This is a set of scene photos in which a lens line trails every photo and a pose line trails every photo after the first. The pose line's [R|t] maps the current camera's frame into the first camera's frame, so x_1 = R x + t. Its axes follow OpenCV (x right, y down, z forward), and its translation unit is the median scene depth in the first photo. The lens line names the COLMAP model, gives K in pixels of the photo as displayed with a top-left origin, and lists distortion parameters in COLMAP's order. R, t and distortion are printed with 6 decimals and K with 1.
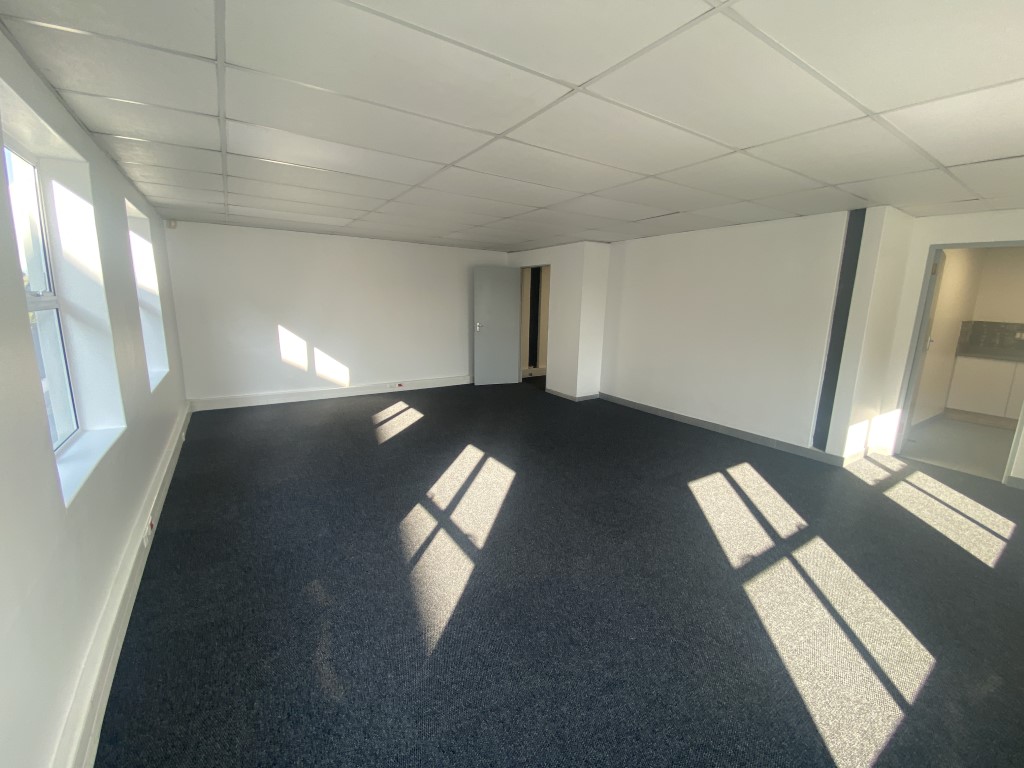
lens RADIAL K [[418.1, 0, 512.0], [0, 418.1, 384.0], [0, 0, 1]] dist [0.027869, -0.023865]
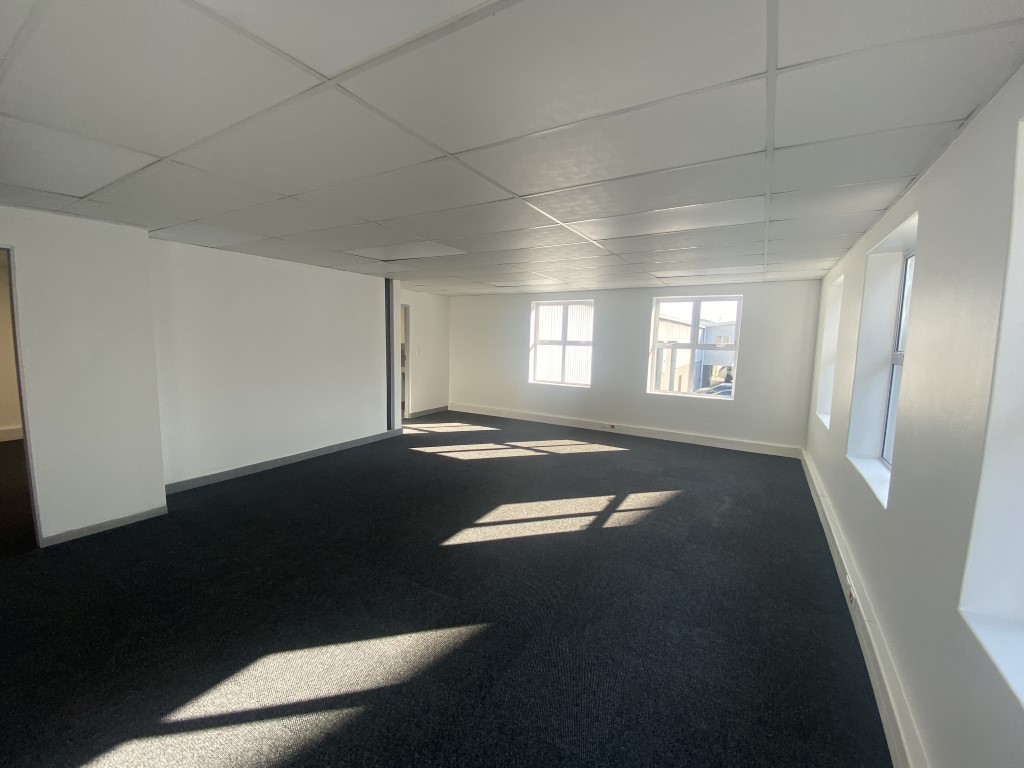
lens RADIAL K [[418.1, 0, 512.0], [0, 418.1, 384.0], [0, 0, 1]] dist [0.027869, -0.023865]
pose [[-0.438466, -0.128712, 0.889483, -1.075996], [0.152231, 0.964755, 0.214646, -0.359319], [-0.885761, 0.229522, -0.403418, 1.604925]]
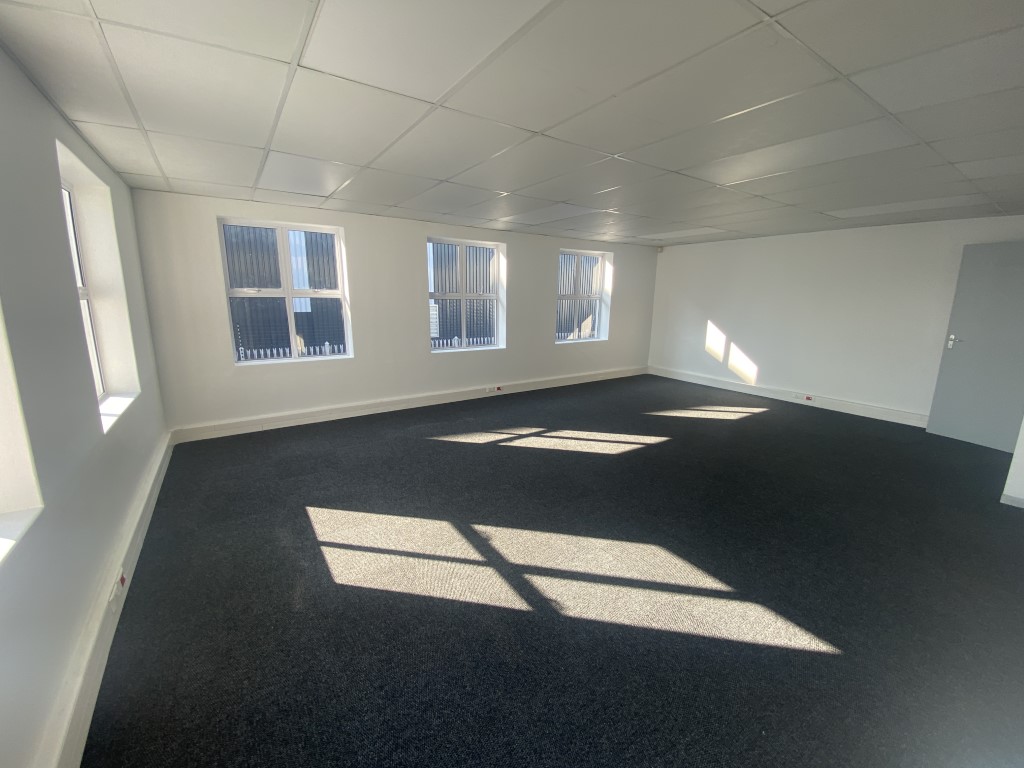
lens RADIAL K [[410.9, 0, 504.5], [0, 410.9, 380.6], [0, 0, 1]] dist [0.028660, -0.011726]
pose [[0.001306, 0.186683, -0.982419, 1.224505], [-0.212820, 0.959966, 0.182134, -0.120150], [0.977091, 0.208840, 0.040983, 0.766786]]
